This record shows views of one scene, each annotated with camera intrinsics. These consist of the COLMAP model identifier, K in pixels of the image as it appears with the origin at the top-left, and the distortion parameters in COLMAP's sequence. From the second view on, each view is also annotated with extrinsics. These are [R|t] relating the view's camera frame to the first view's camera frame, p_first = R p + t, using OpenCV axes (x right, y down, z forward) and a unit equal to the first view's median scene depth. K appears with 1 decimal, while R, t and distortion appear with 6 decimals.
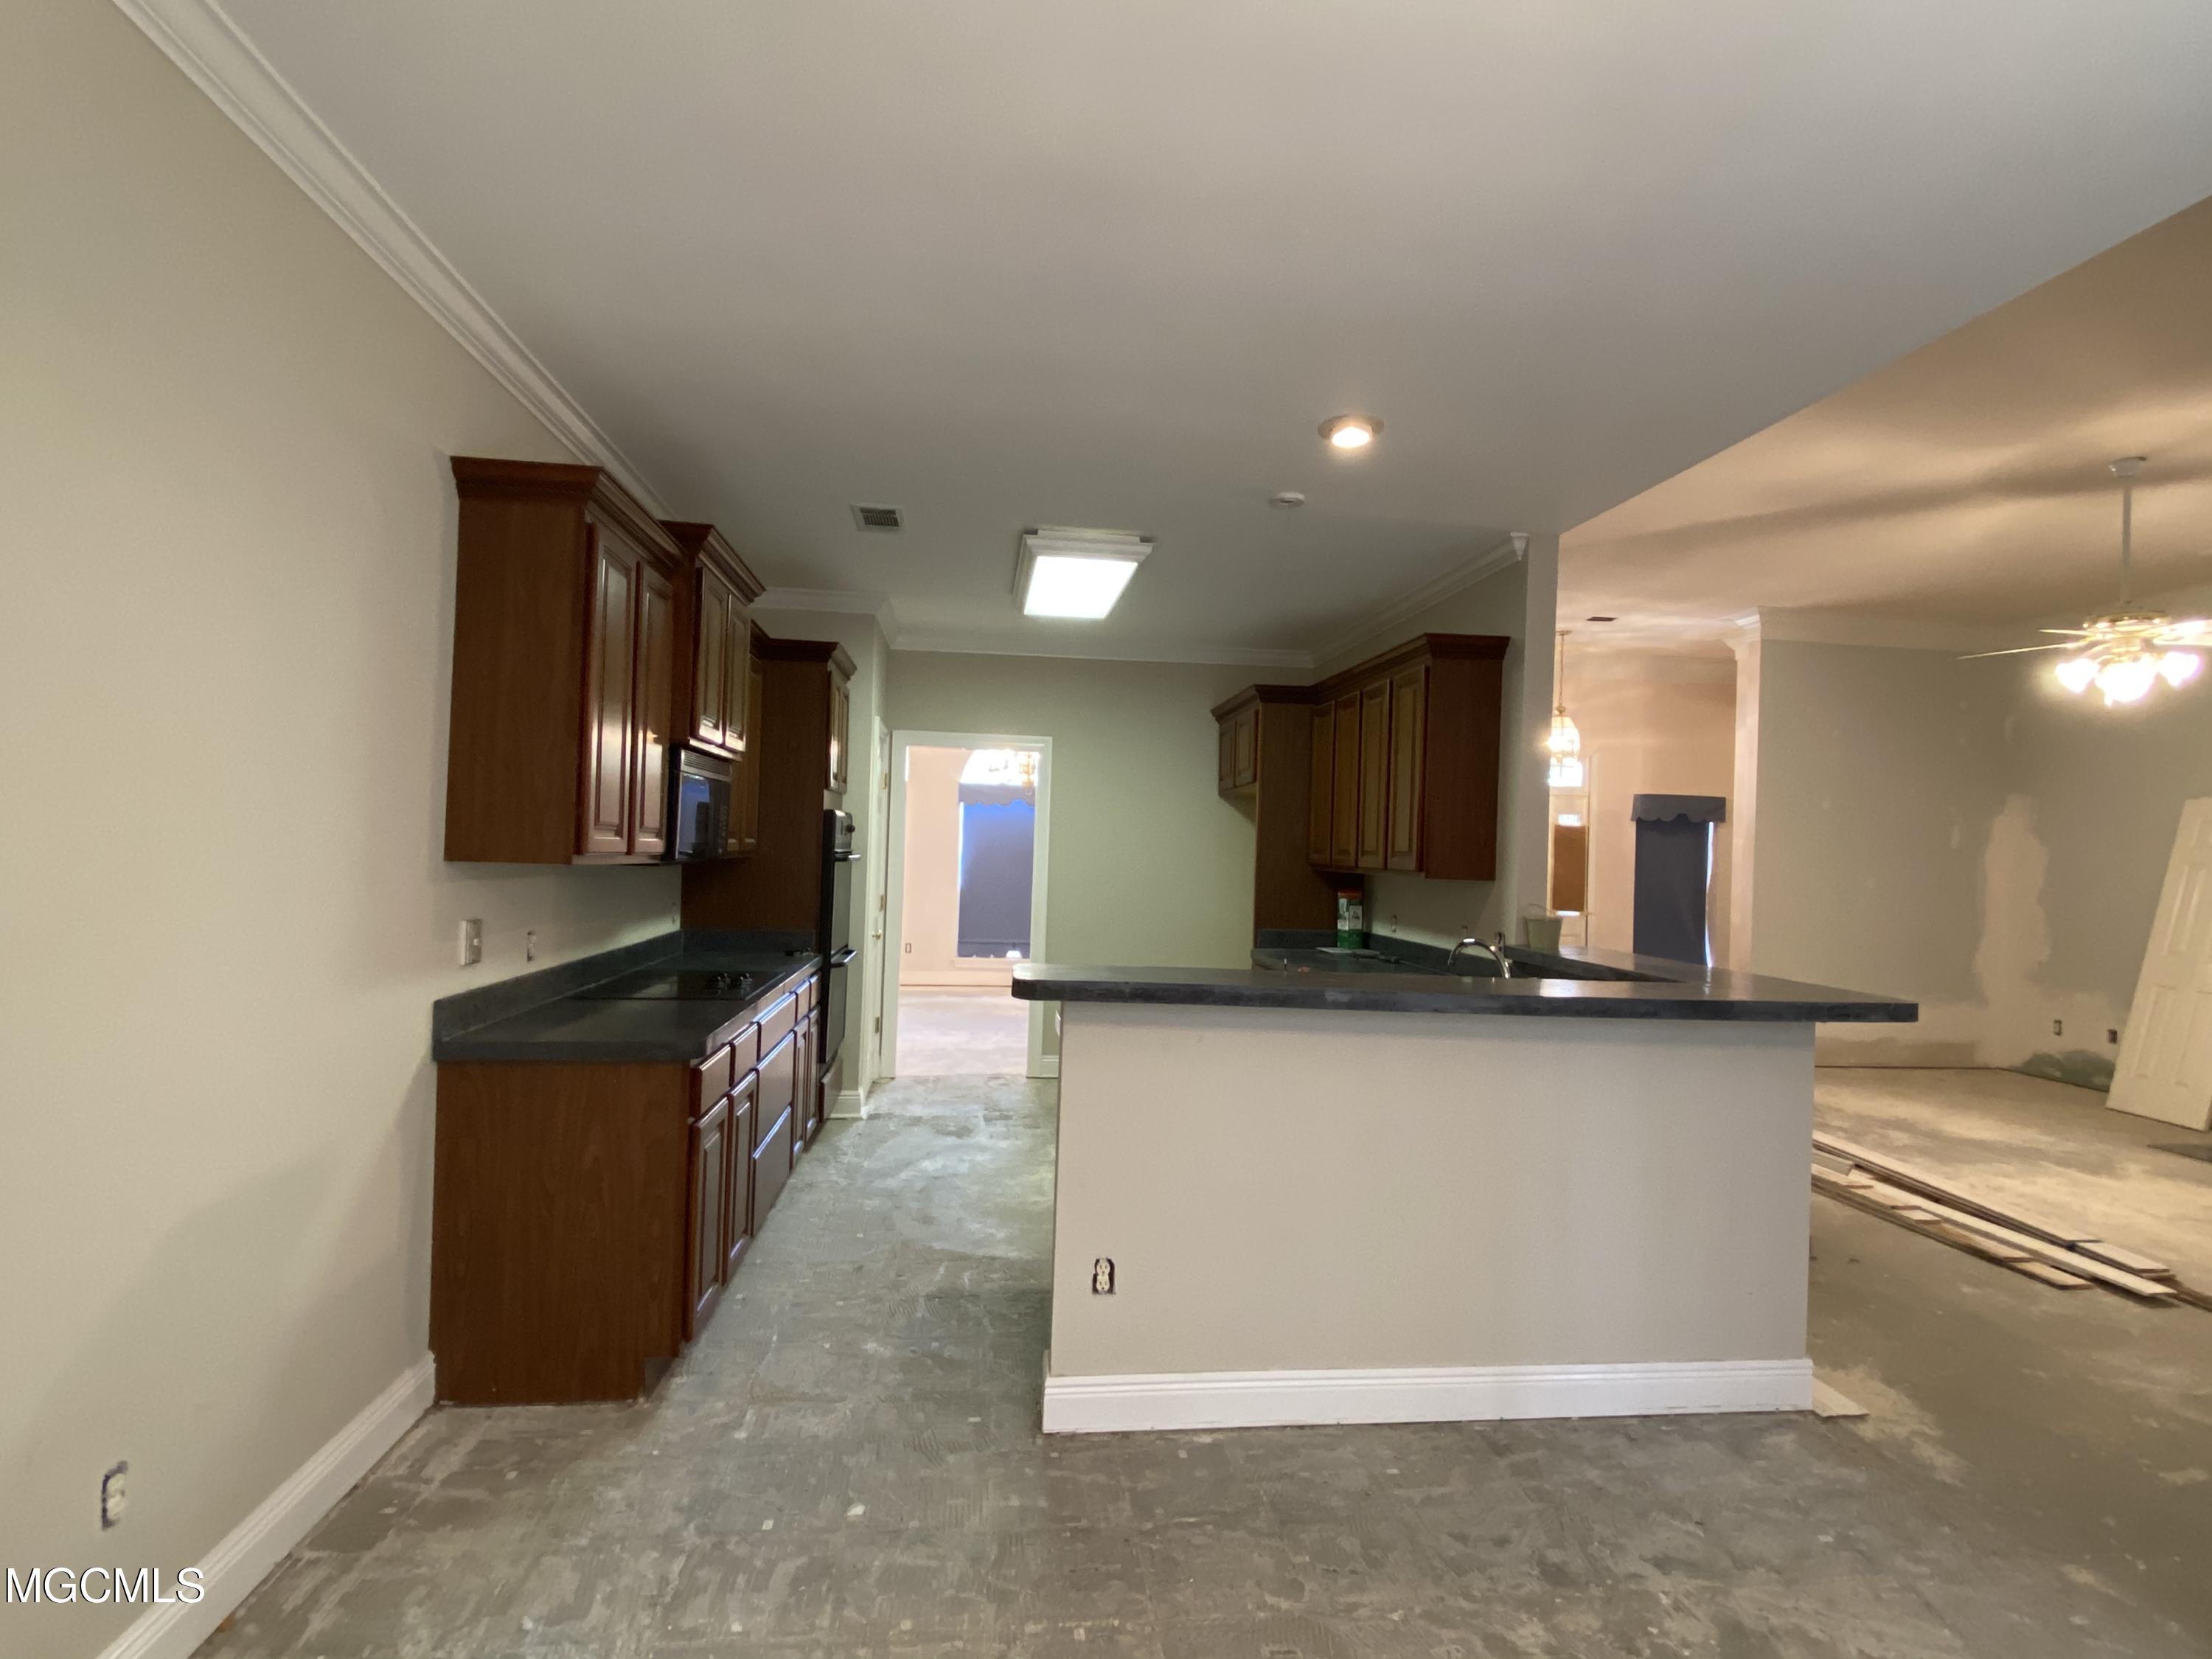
lens RADIAL K [[1117.0, 0, 1108.2], [0, 1117.0, 826.3], [0, 0, 1]] dist [-0.008809, -0.005083]
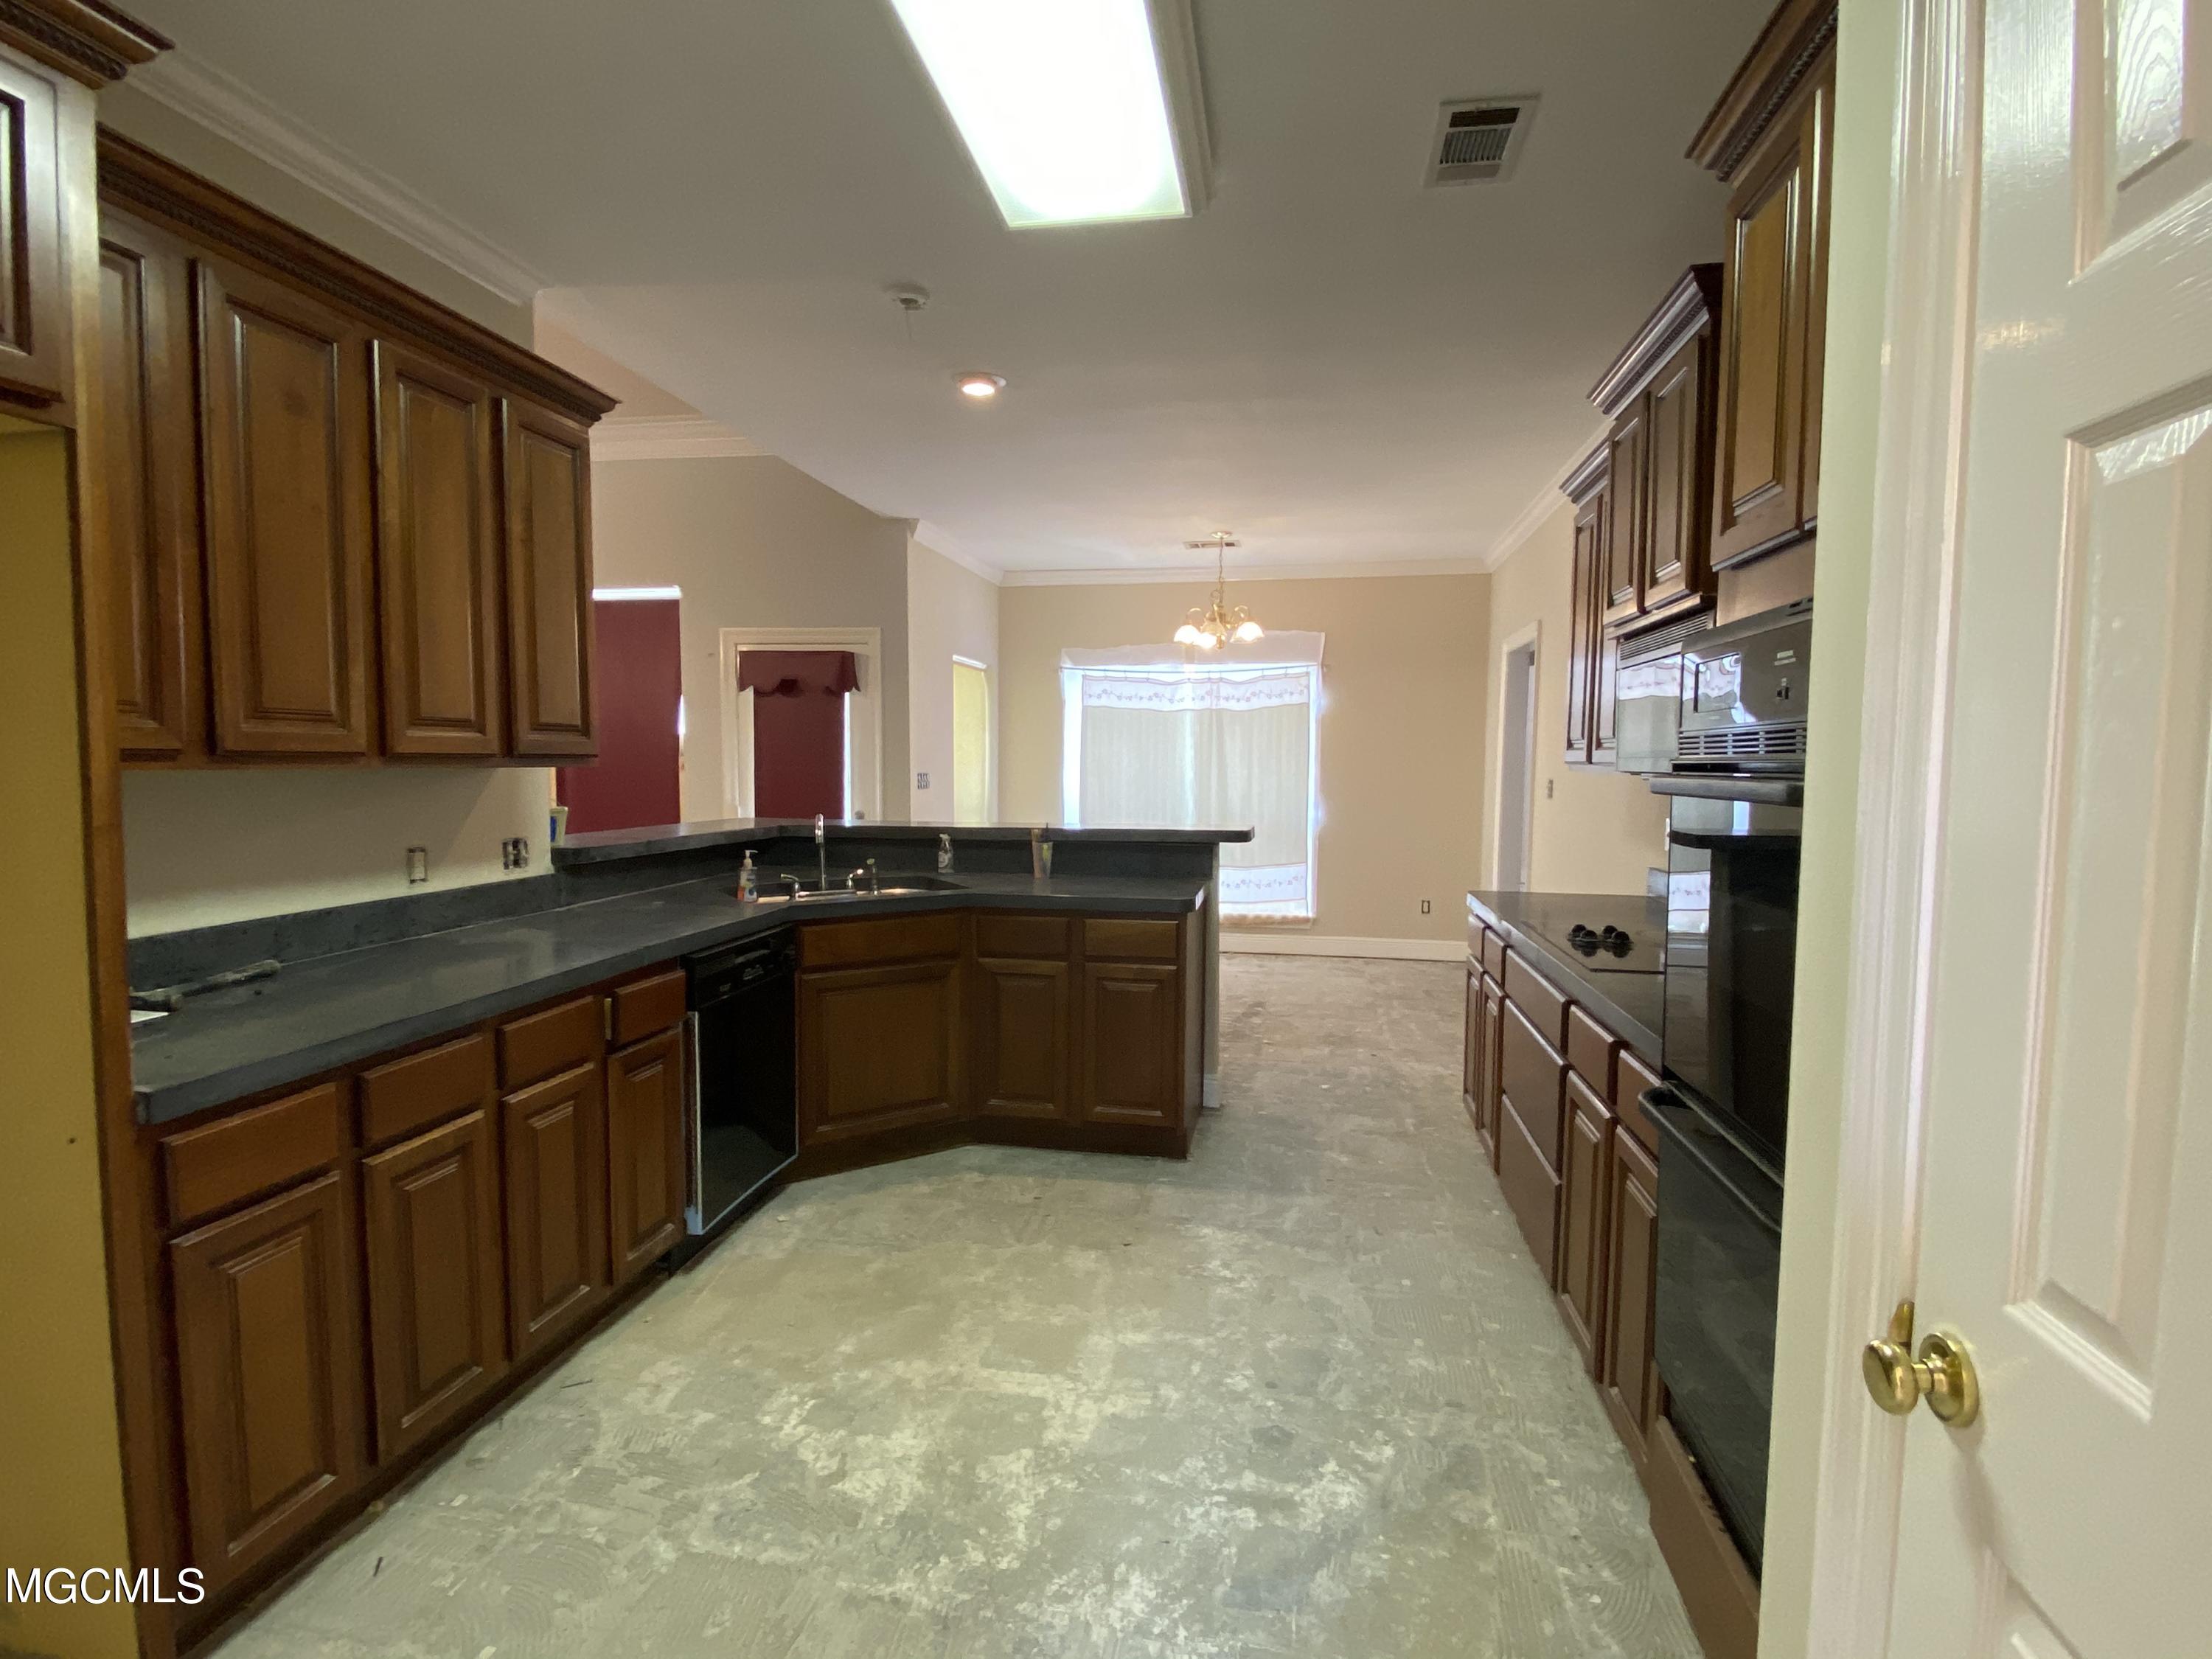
lens RADIAL K [[1117.0, 0, 1108.8], [0, 1117.0, 834.3], [0, 0, 1]] dist [-0.008809, -0.005083]
pose [[-0.959904, -0.056955, 0.274481, -0.301674], [-0.040670, 0.997078, 0.064666, 0.049362], [-0.277362, 0.050911, -0.959416, 2.387930]]
